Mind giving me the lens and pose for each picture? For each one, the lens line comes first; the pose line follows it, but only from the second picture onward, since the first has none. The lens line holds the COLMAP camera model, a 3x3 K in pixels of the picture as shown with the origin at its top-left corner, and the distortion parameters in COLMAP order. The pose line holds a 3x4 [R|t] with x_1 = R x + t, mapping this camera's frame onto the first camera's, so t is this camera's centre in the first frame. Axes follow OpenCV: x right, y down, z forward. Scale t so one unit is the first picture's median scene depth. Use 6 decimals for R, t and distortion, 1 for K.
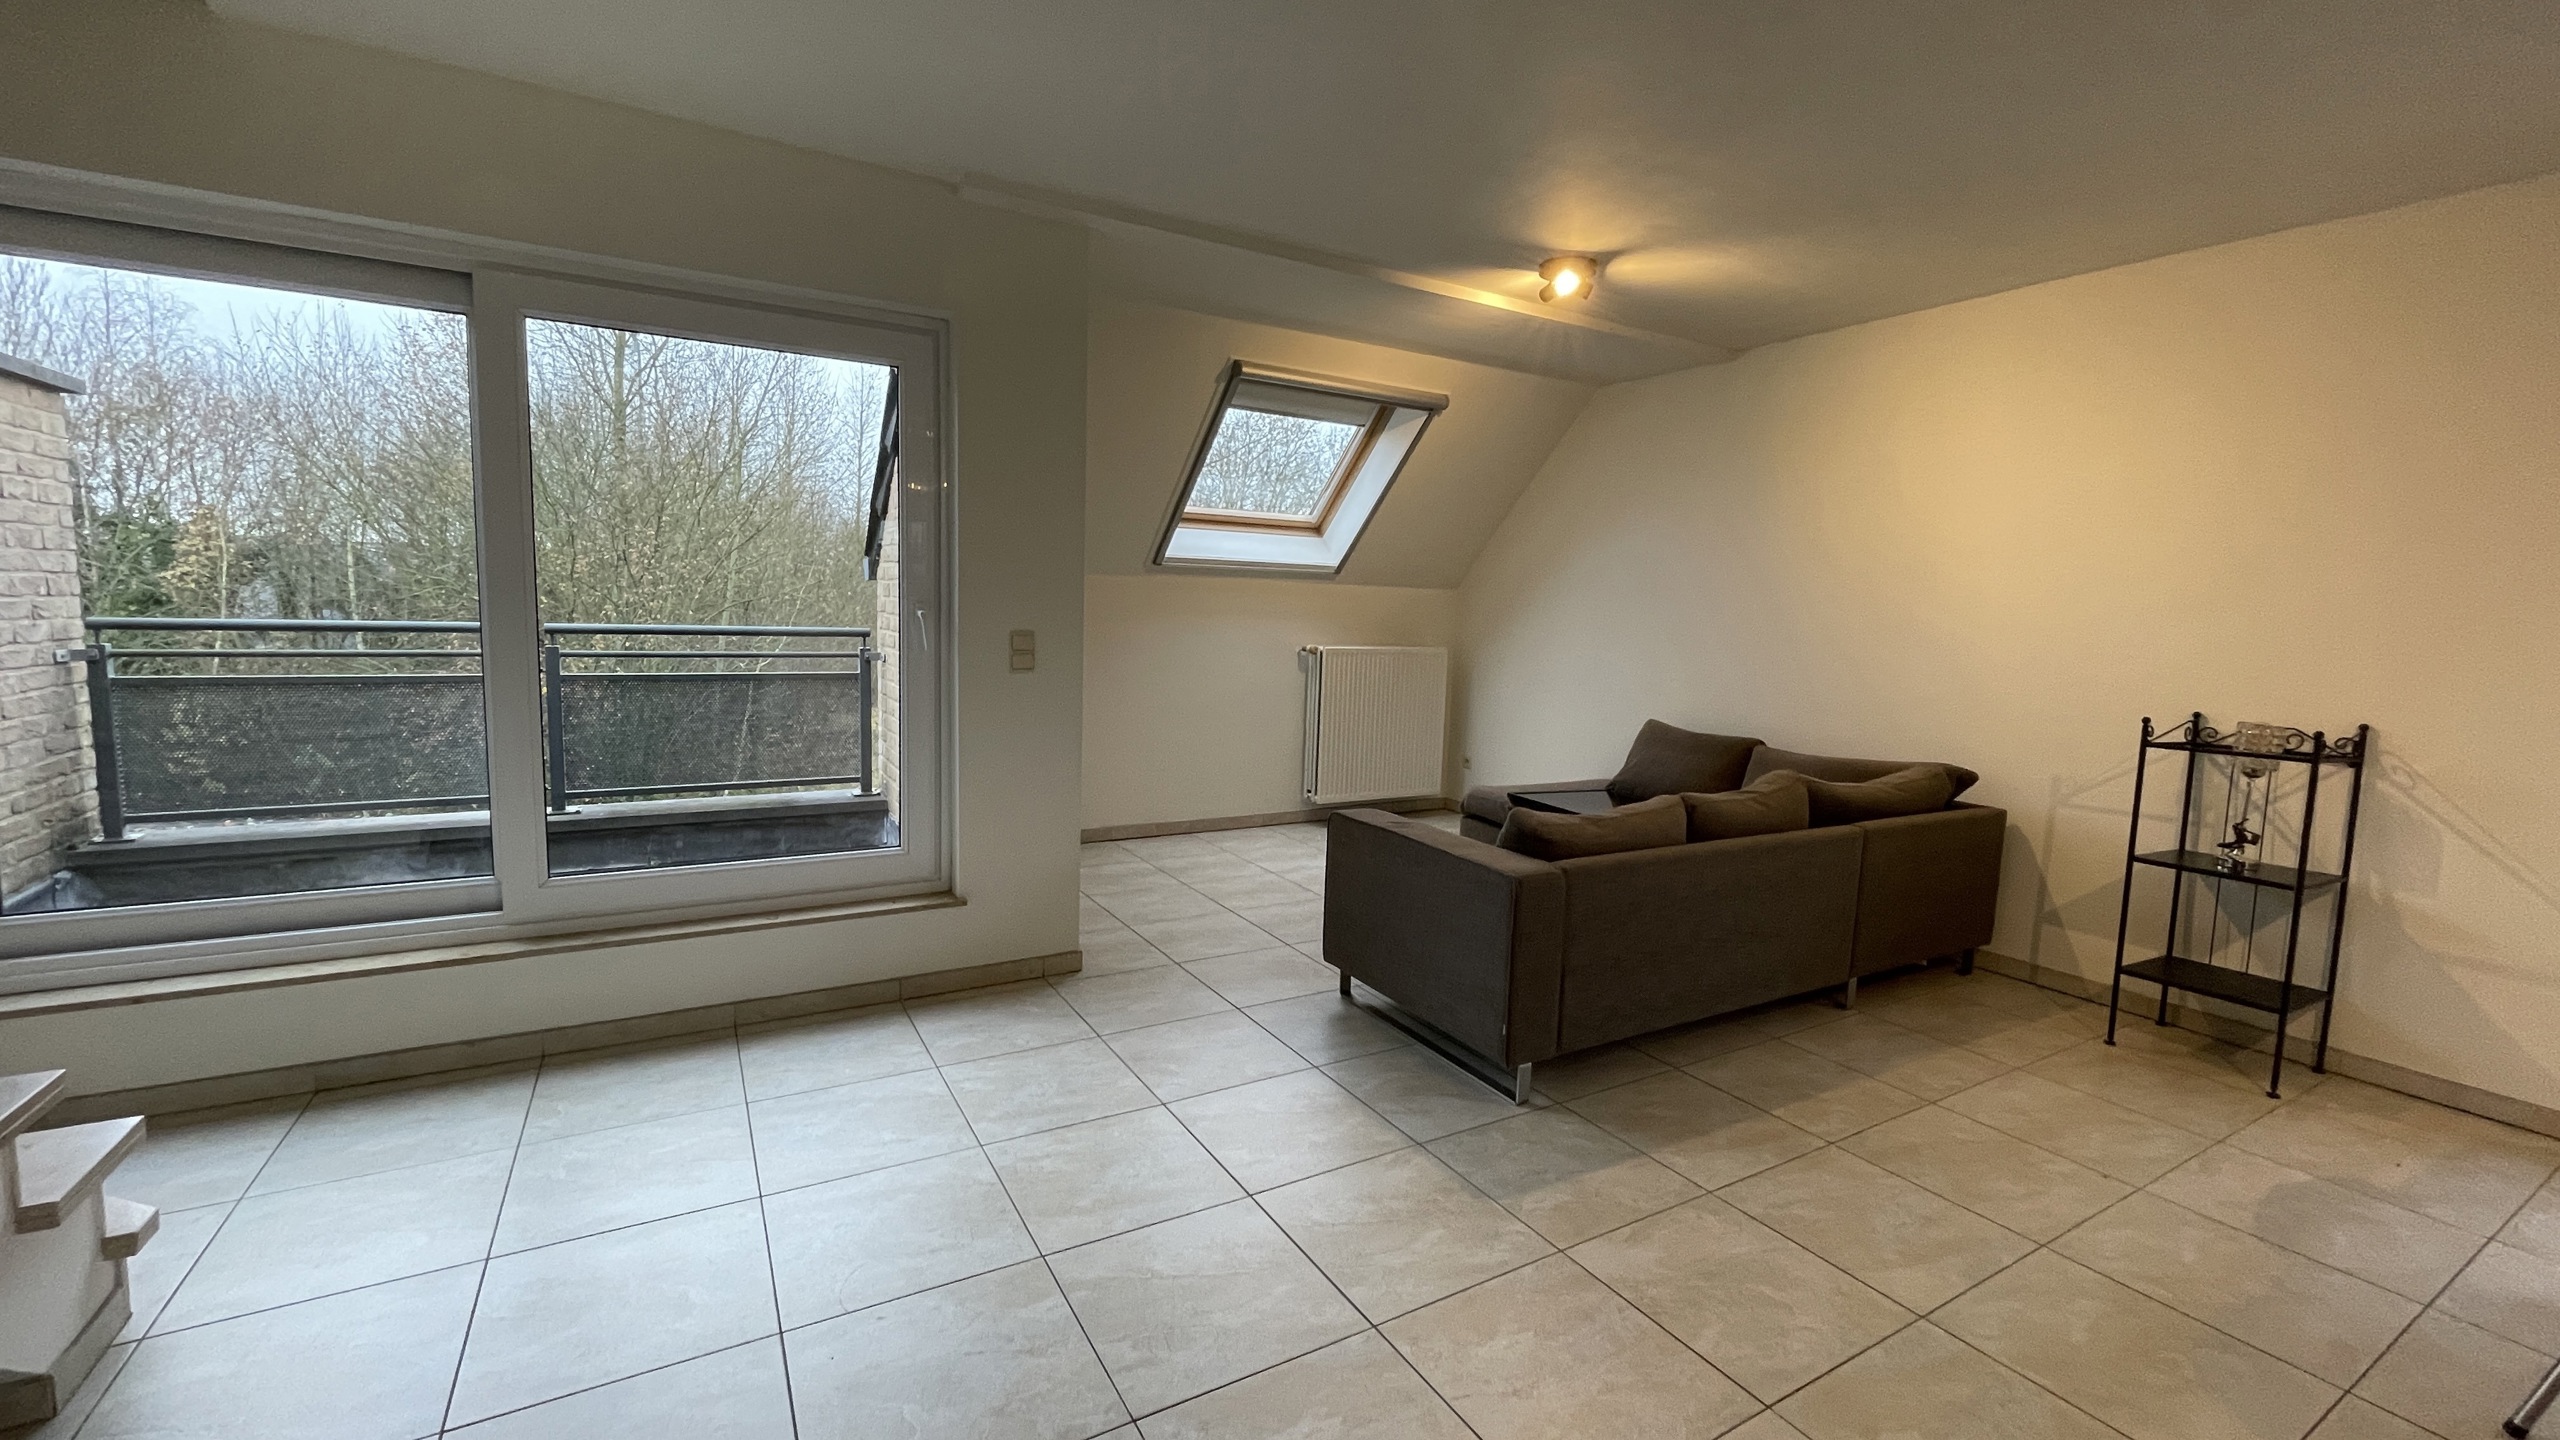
lens RADIAL K [[1009.5, 0, 1237.9], [0, 1009.5, 714.1], [0, 0, 1]] dist [0.000197, -0.000051]
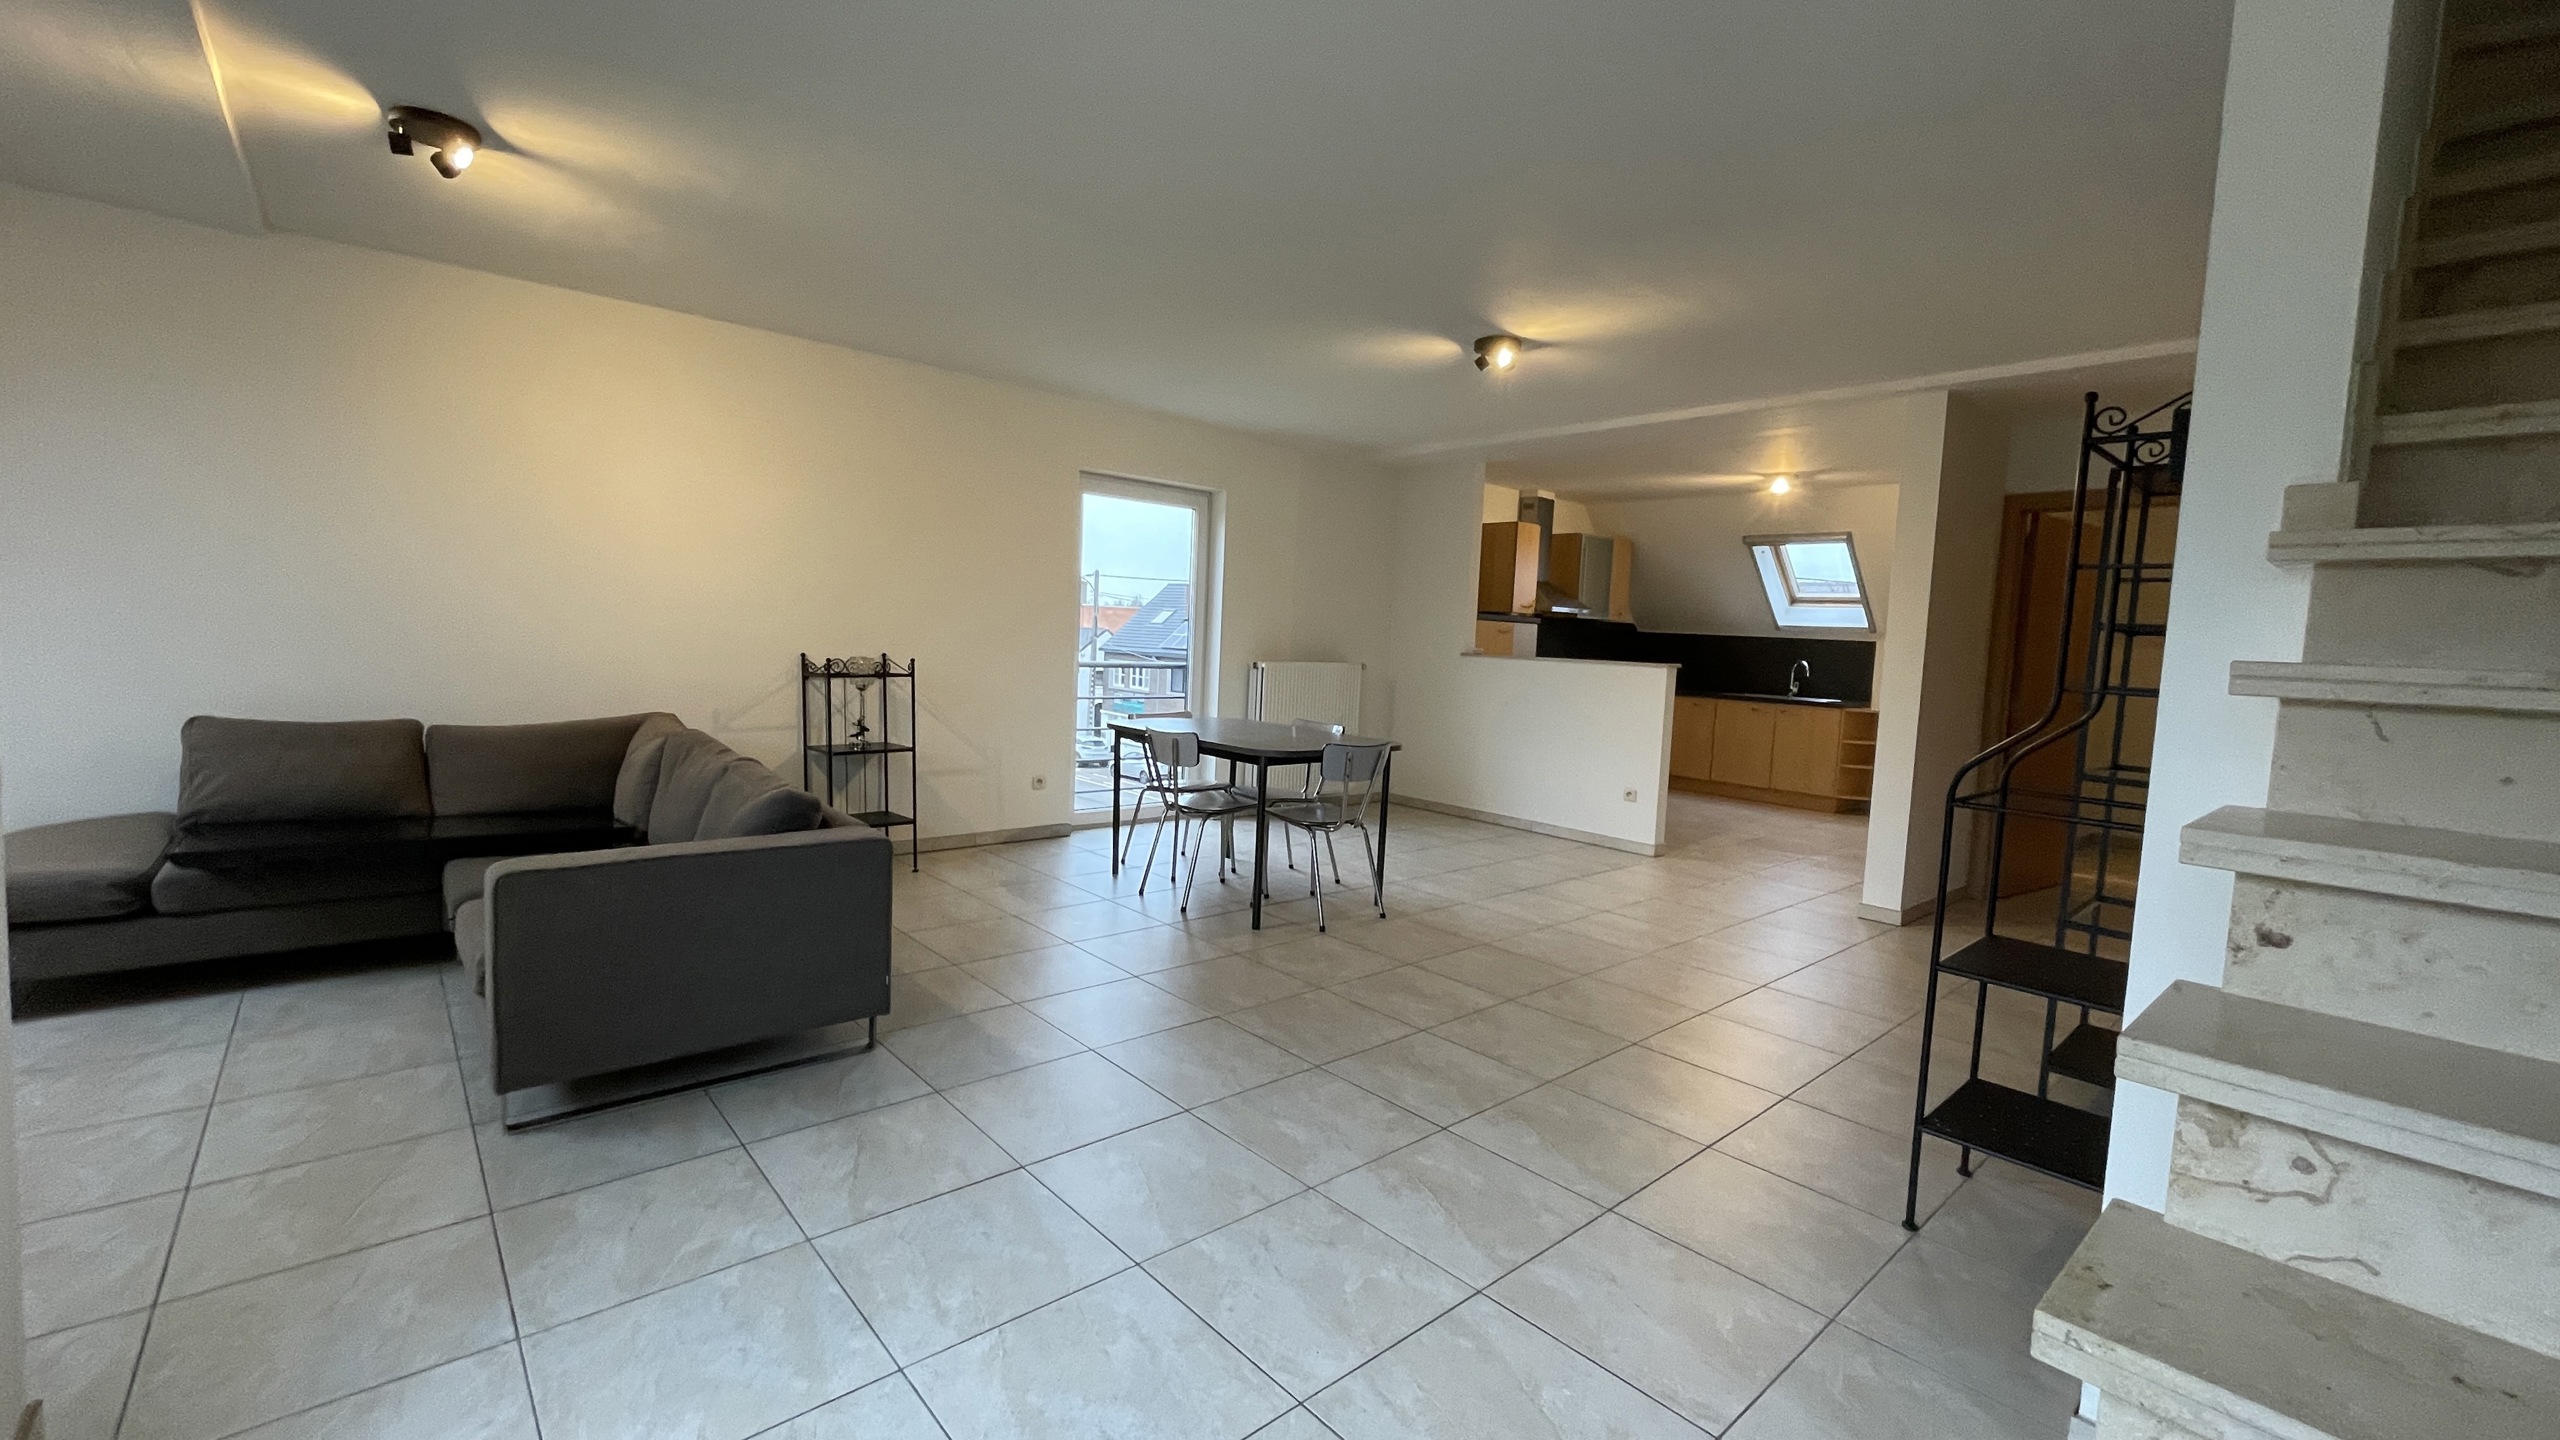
lens RADIAL K [[1033.5, 0, 1277.7], [0, 1033.5, 712.8], [0, 0, 1]] dist [-0.002665, -0.000781]
pose [[-0.211313, -0.116838, 0.970410, -0.777958], [0.041487, 0.990863, 0.128334, -0.091804], [-0.976538, 0.067378, -0.204535, 0.696222]]
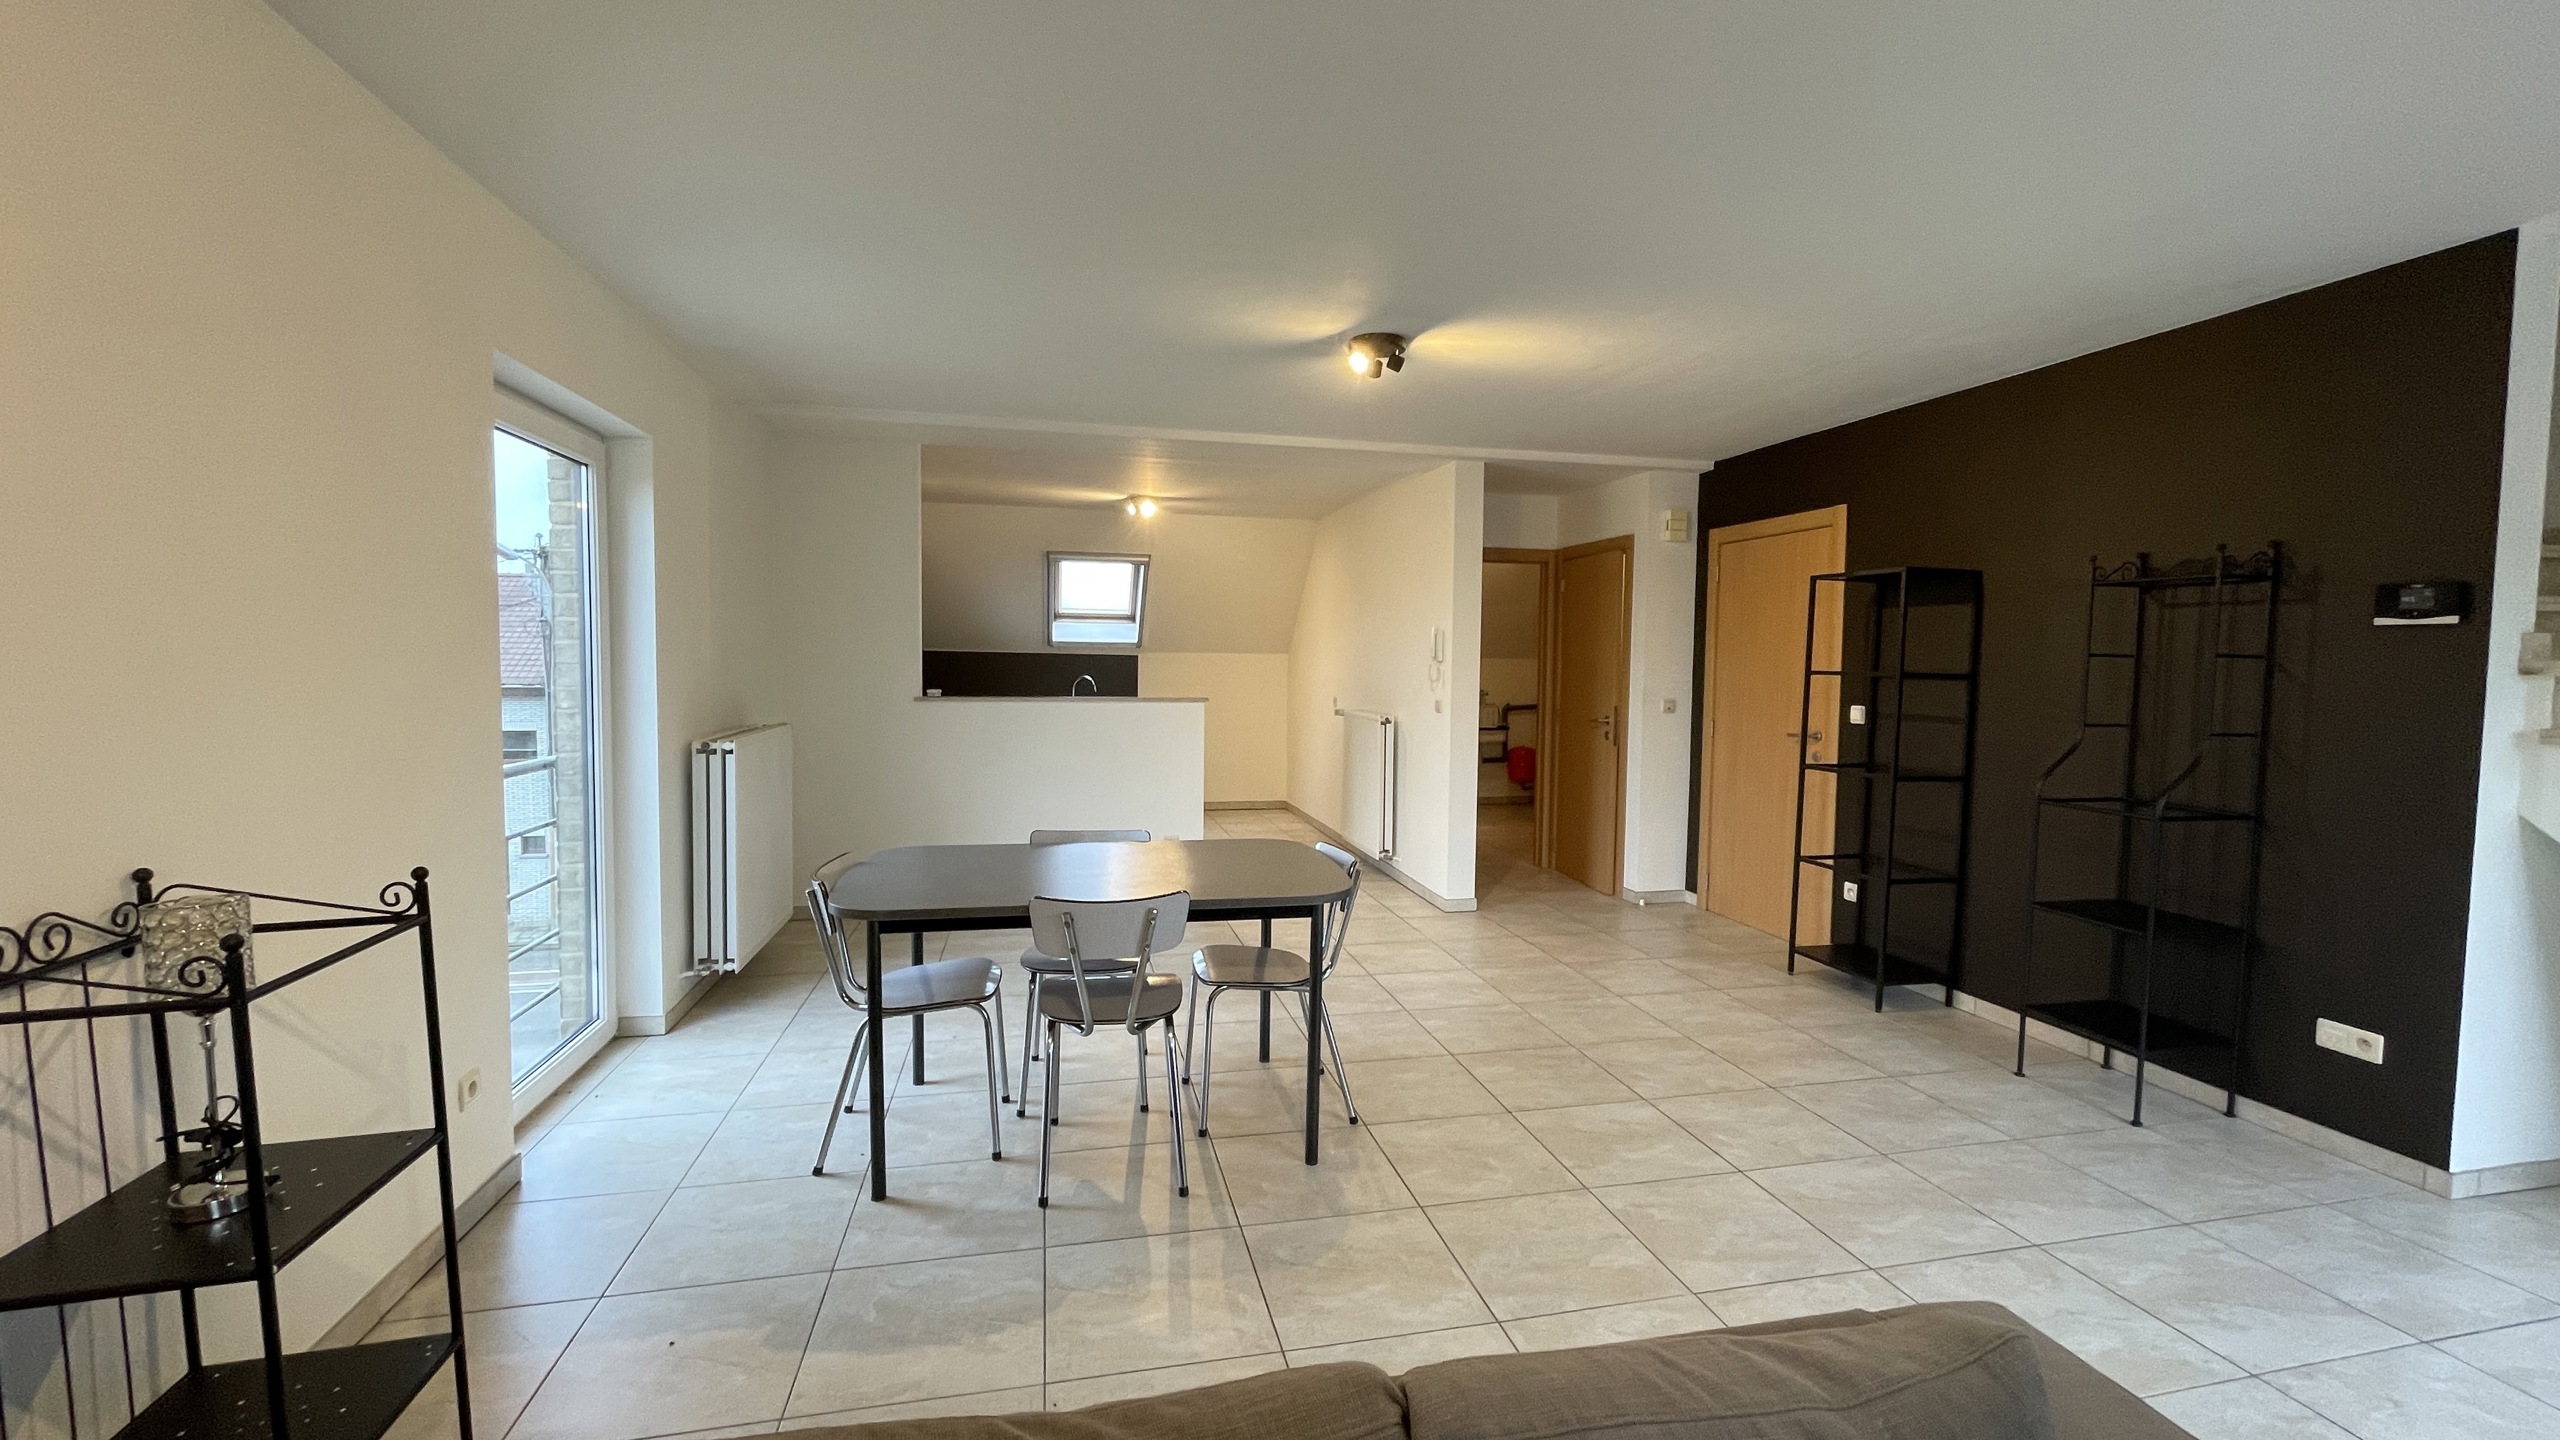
lens RADIAL K [[1033.5, 0, 1277.7], [0, 1033.5, 712.8], [0, 0, 1]] dist [-0.002665, -0.000781]
pose [[-0.958656, -0.061108, 0.277928, 0.393851], [-0.018316, 0.987896, 0.154032, -0.164704], [-0.283977, 0.142573, -0.948172, 1.307391]]
